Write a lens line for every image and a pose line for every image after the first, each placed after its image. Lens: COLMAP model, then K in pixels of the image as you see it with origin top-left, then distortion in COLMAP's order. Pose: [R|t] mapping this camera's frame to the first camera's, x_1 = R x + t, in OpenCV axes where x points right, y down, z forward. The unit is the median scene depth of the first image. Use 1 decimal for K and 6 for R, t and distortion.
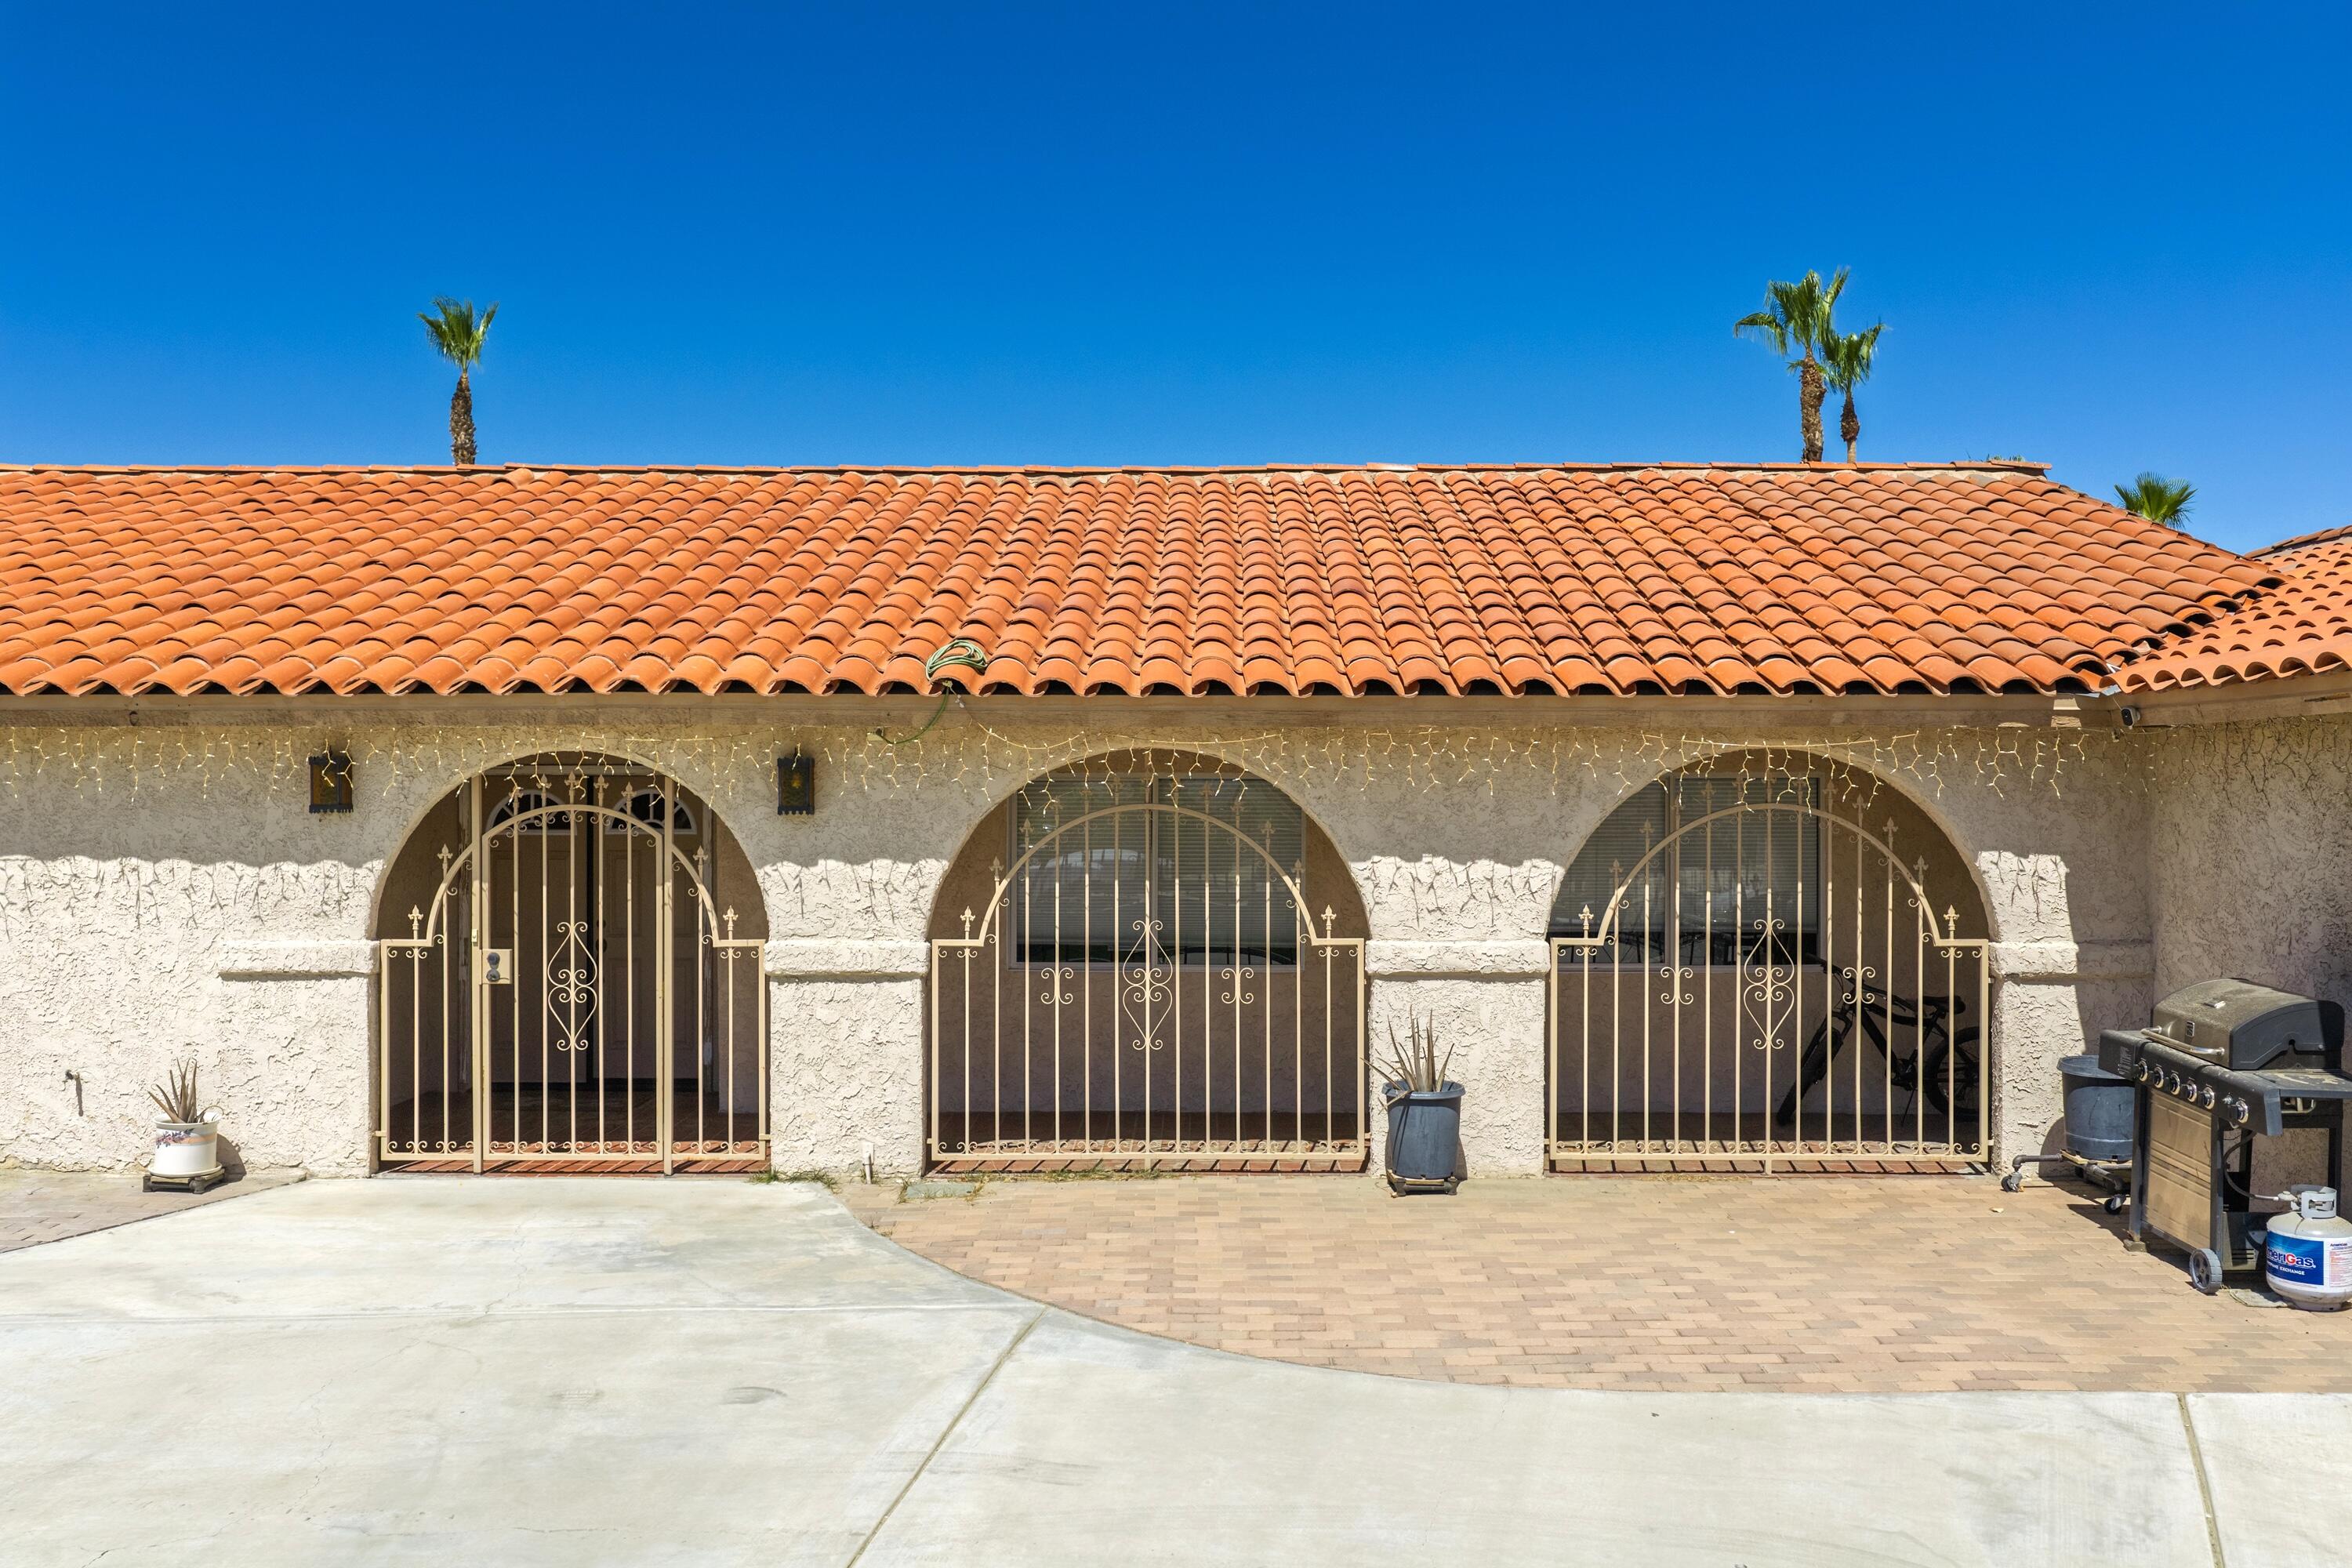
lens RADIAL K [[1915.7, 0, 1176.0], [0, 1915.7, 784.0], [0, 0, 1]] dist [-0.002565, -0.000843]
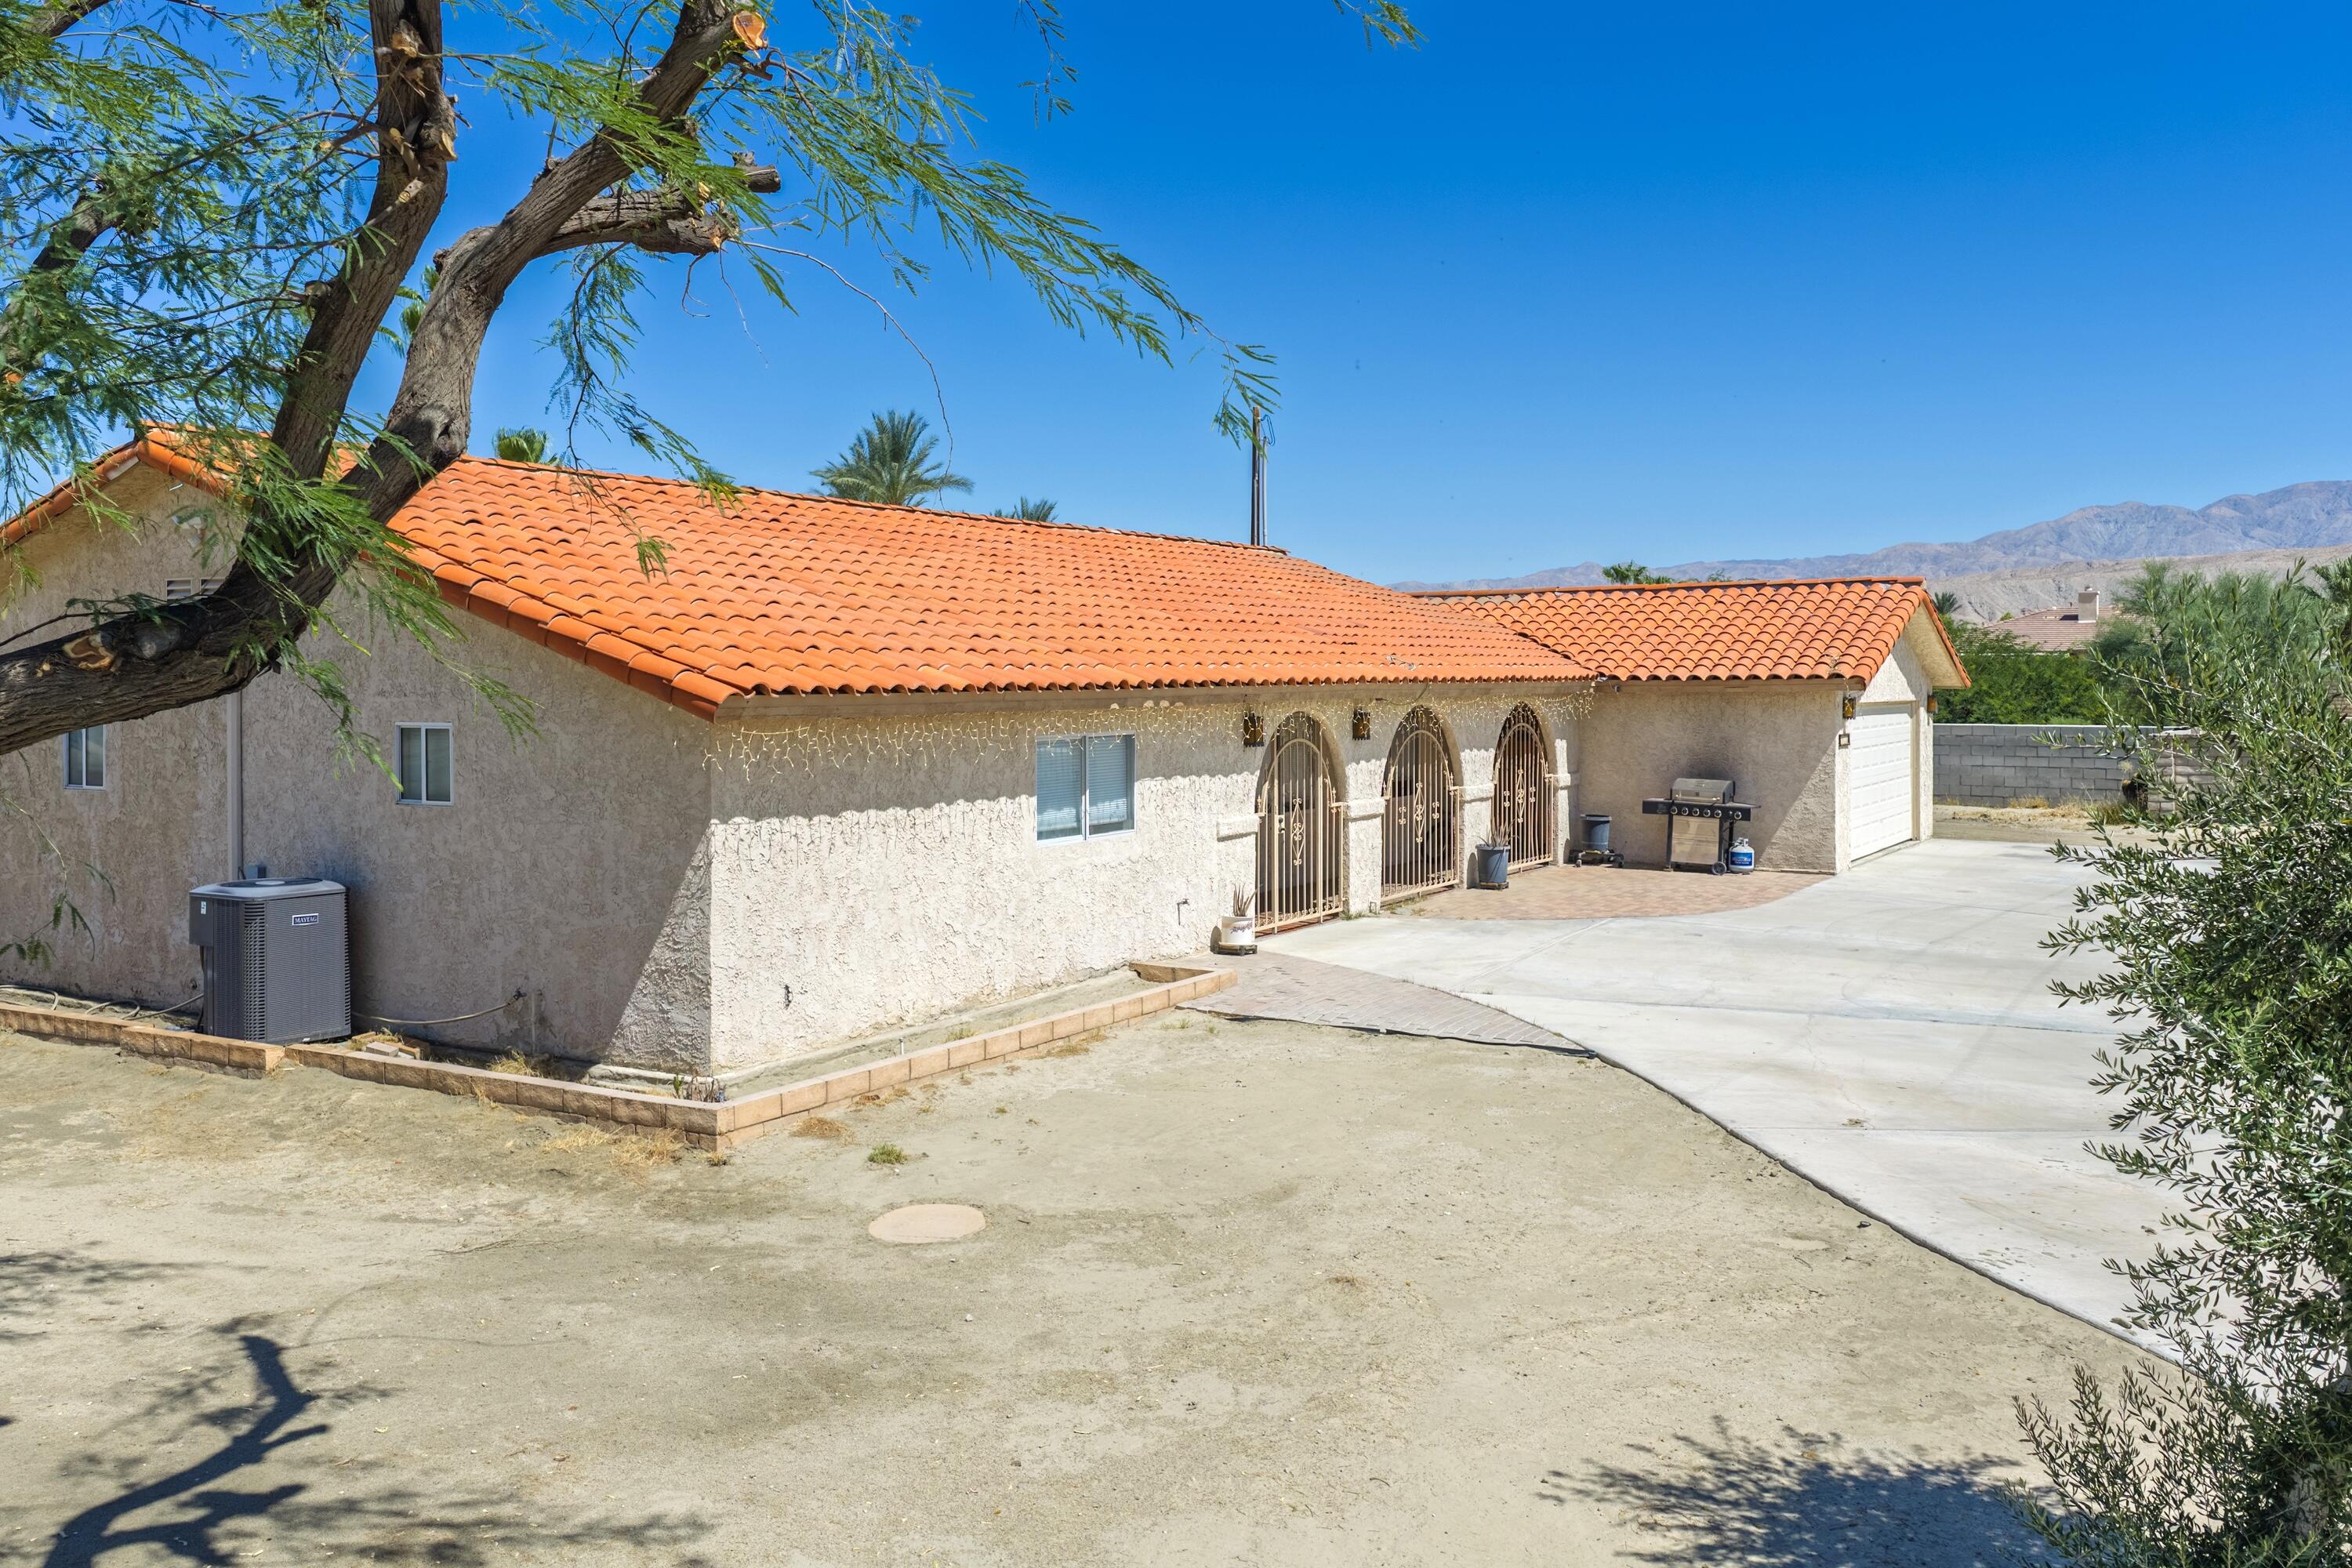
lens RADIAL K [[1976.8, 0, 1182.5], [0, 1976.8, 673.3], [0, 0, 1]] dist [-0.001026, 0.004812]
pose [[0.511154, -0.003548, 0.859482, -2.112575], [0.008421, 0.999964, -0.000880, -0.055082], [-0.859448, 0.007688, 0.511165, 0.072990]]
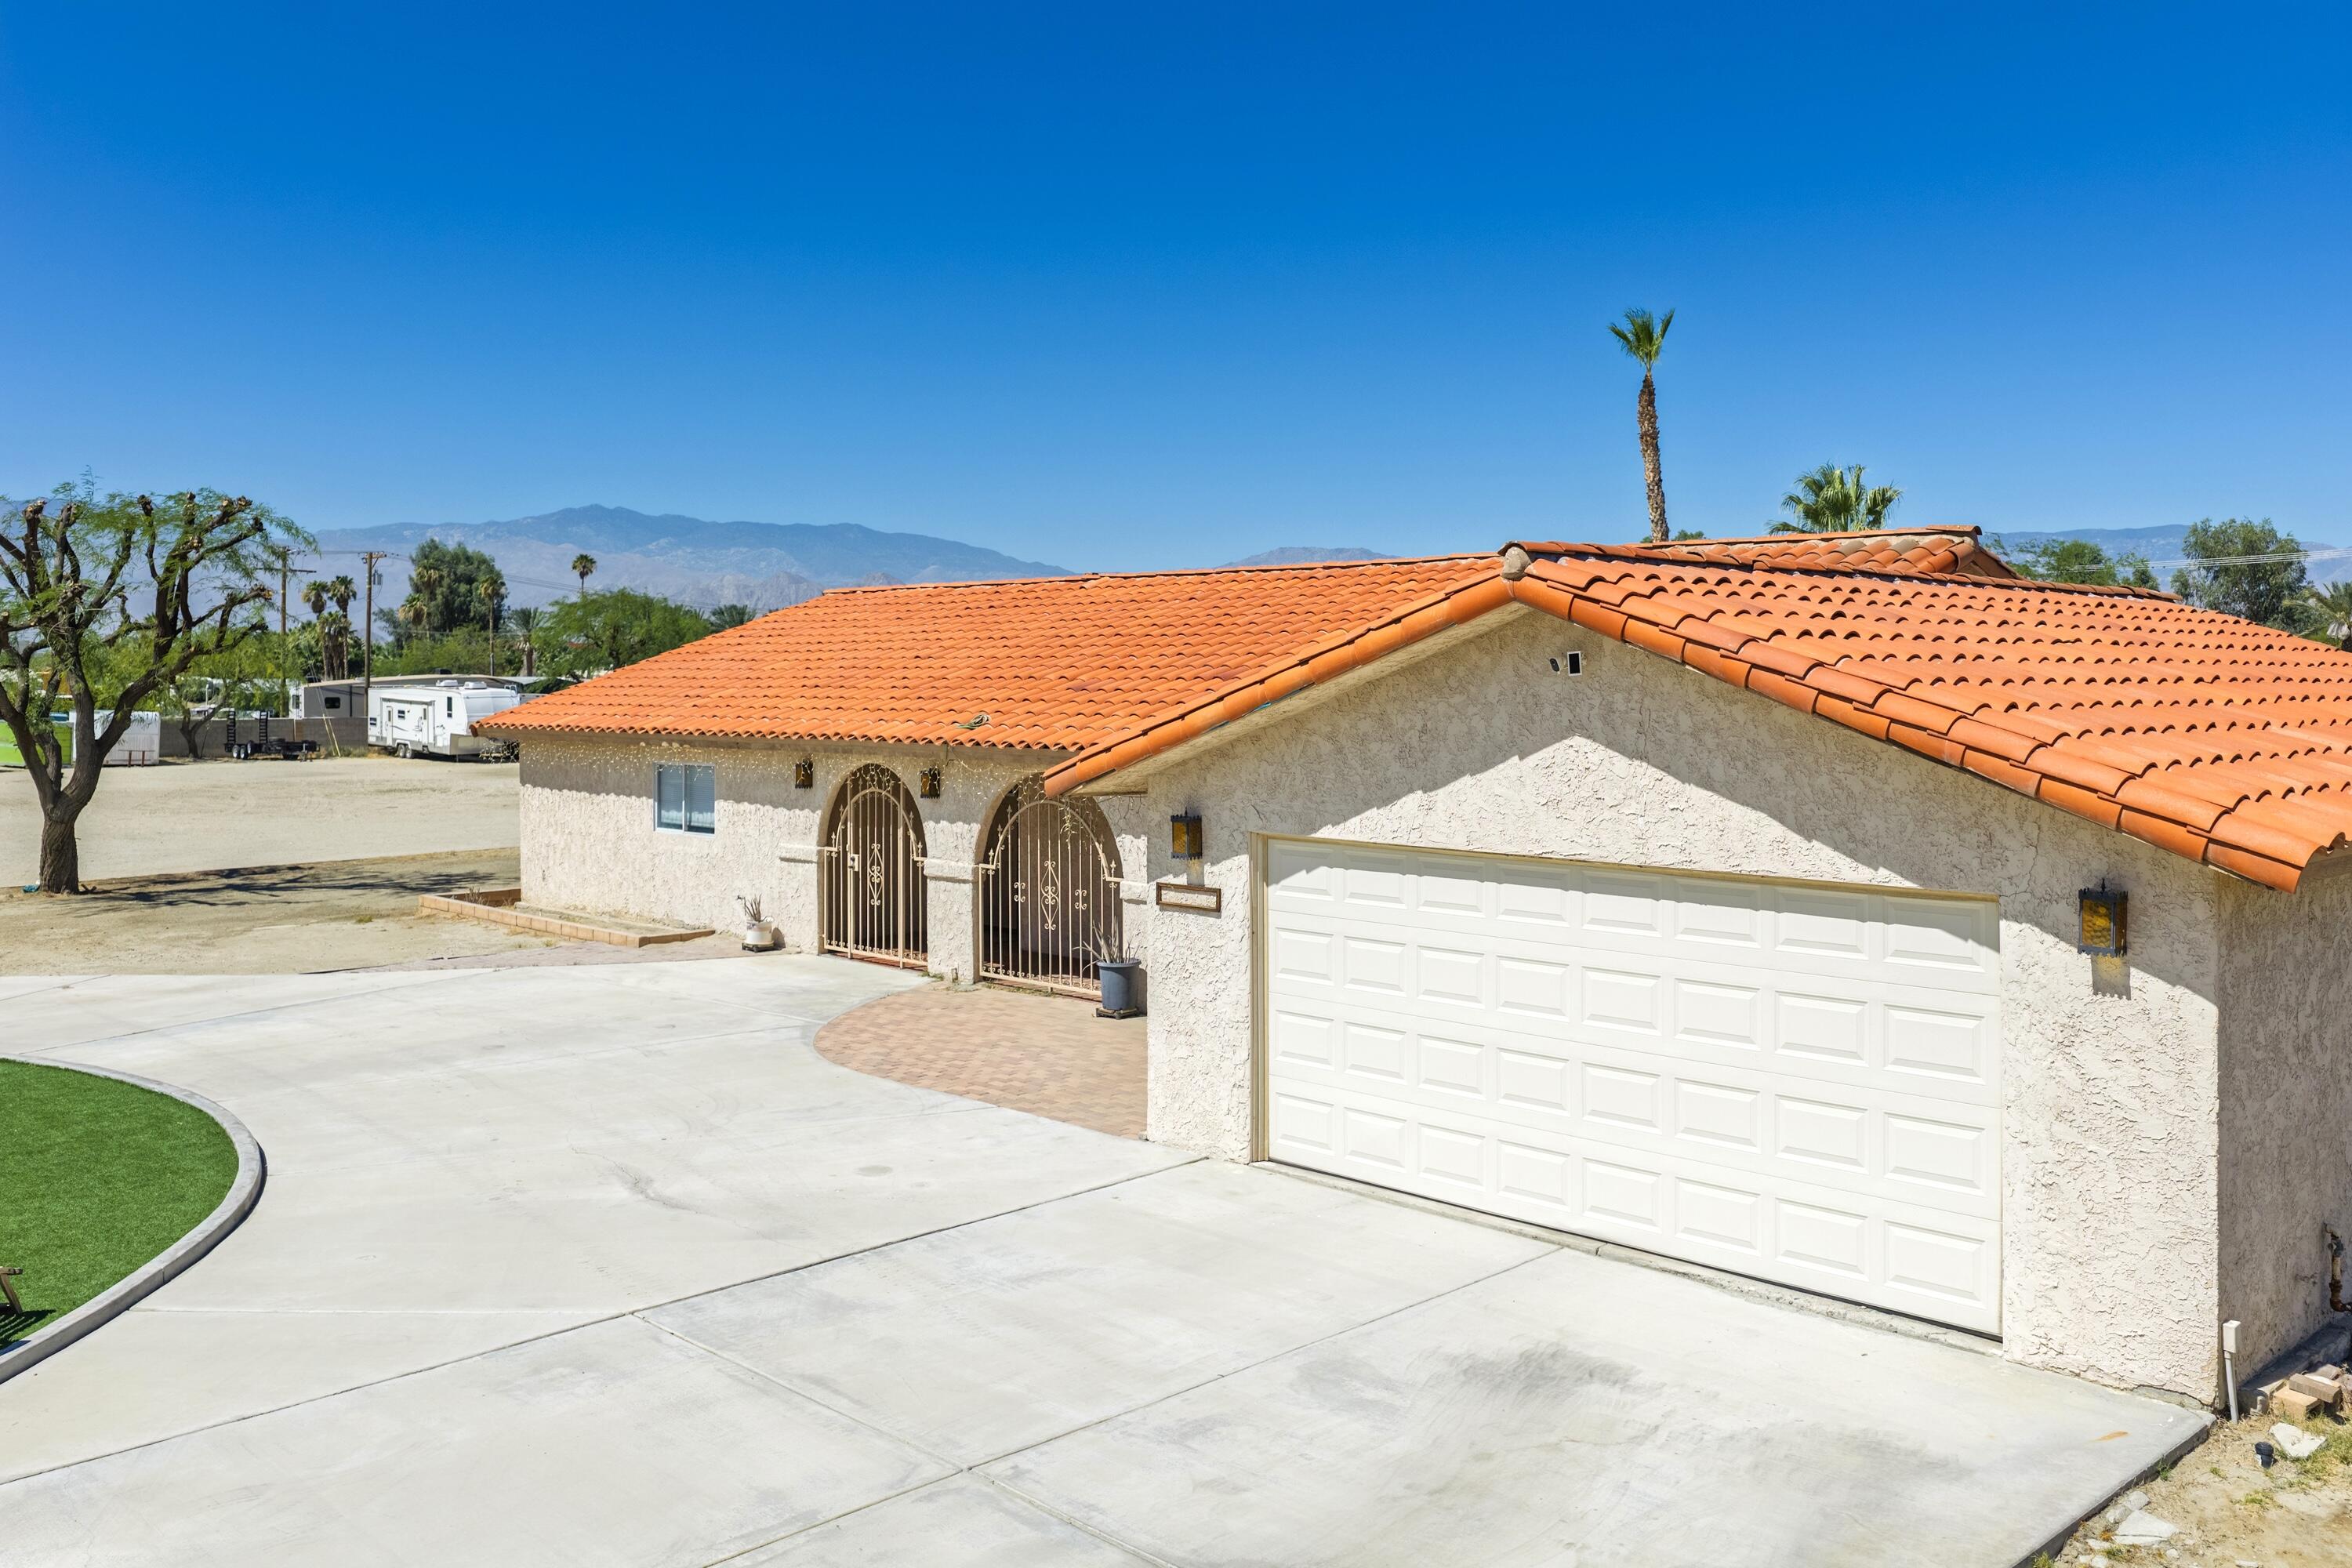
lens RADIAL K [[1976.8, 0, 1182.5], [0, 1976.8, 673.3], [0, 0, 1]] dist [-0.001026, 0.004812]
pose [[0.693036, -0.003156, -0.720896, 1.503091], [0.001056, 0.999994, -0.003363, -0.109516], [0.720902, 0.001569, 0.693035, -0.270711]]
